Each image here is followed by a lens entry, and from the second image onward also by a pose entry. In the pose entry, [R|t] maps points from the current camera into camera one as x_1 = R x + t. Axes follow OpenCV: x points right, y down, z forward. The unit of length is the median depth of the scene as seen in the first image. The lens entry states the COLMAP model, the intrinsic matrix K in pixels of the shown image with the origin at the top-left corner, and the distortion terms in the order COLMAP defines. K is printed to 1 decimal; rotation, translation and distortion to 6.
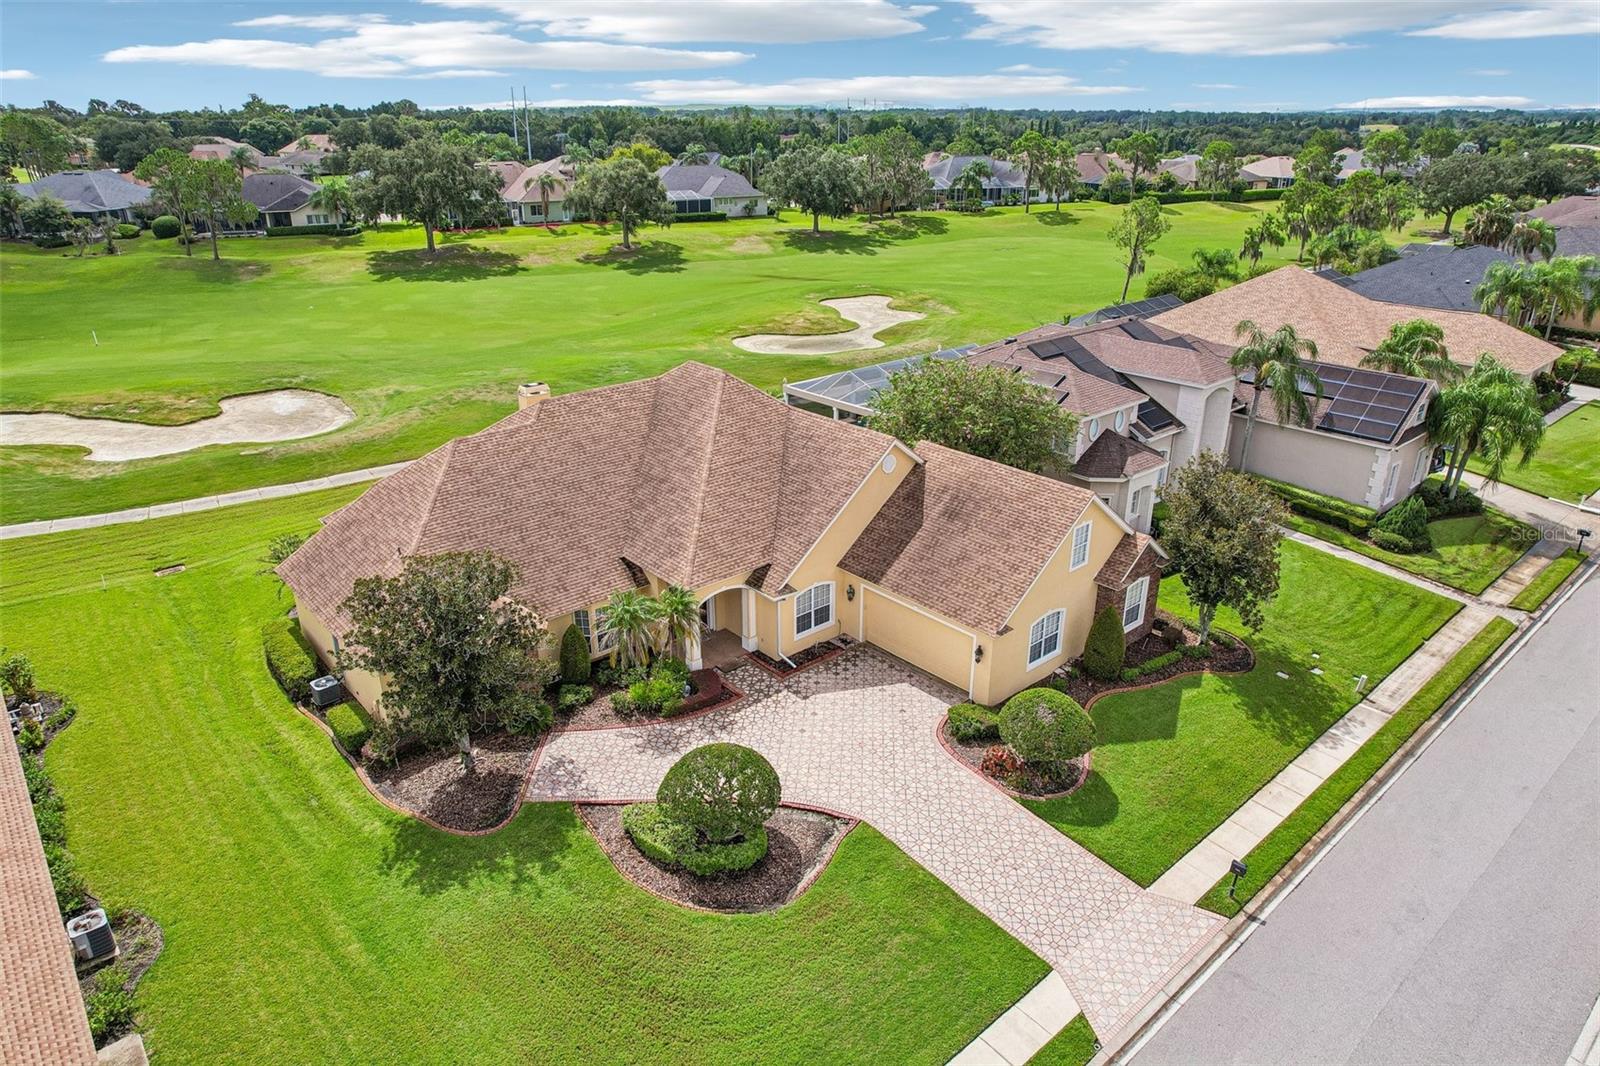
lens RADIAL K [[1026.3, 0, 800.0], [0, 1026.3, 533.0], [0, 0, 1]] dist [-0.069502, 0.055770]
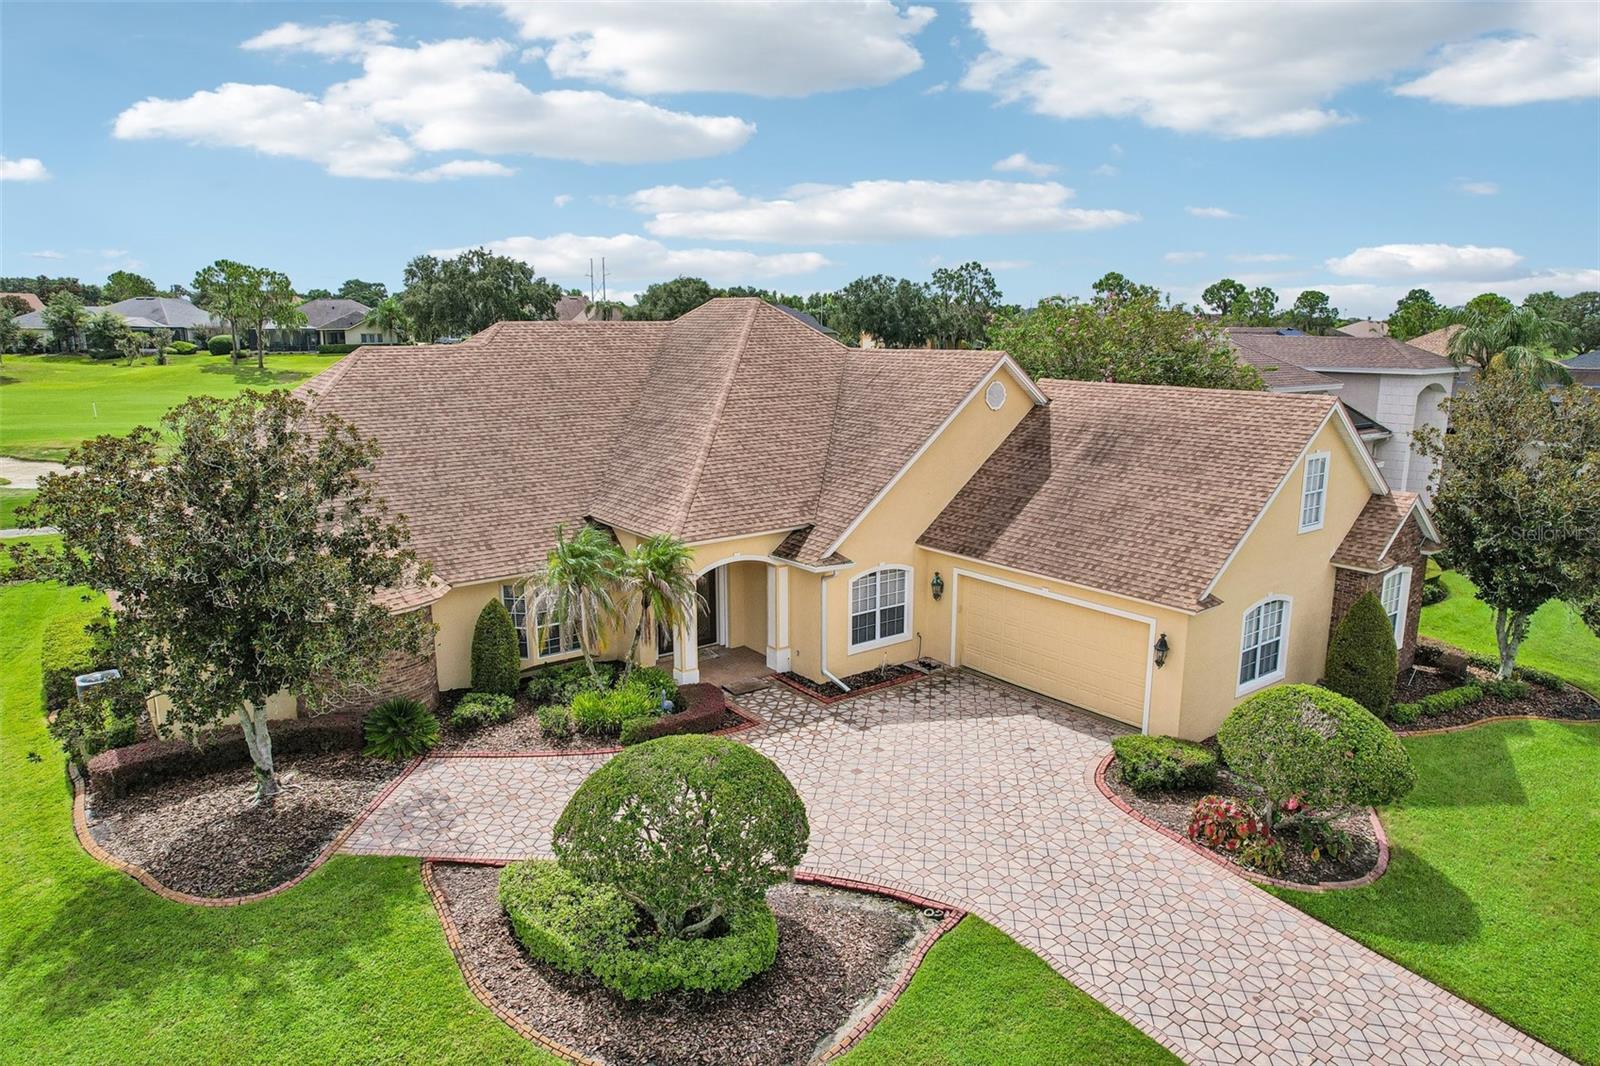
lens RADIAL K [[1027.3, 0, 799.6], [0, 1027.3, 539.8], [0, 0, 1]] dist [-0.091140, 0.088312]
pose [[0.997600, 0.016524, -0.067247, 0.006078], [-0.028423, 0.983248, -0.180044, 0.153751], [0.063145, 0.181523, 0.981357, 0.373967]]
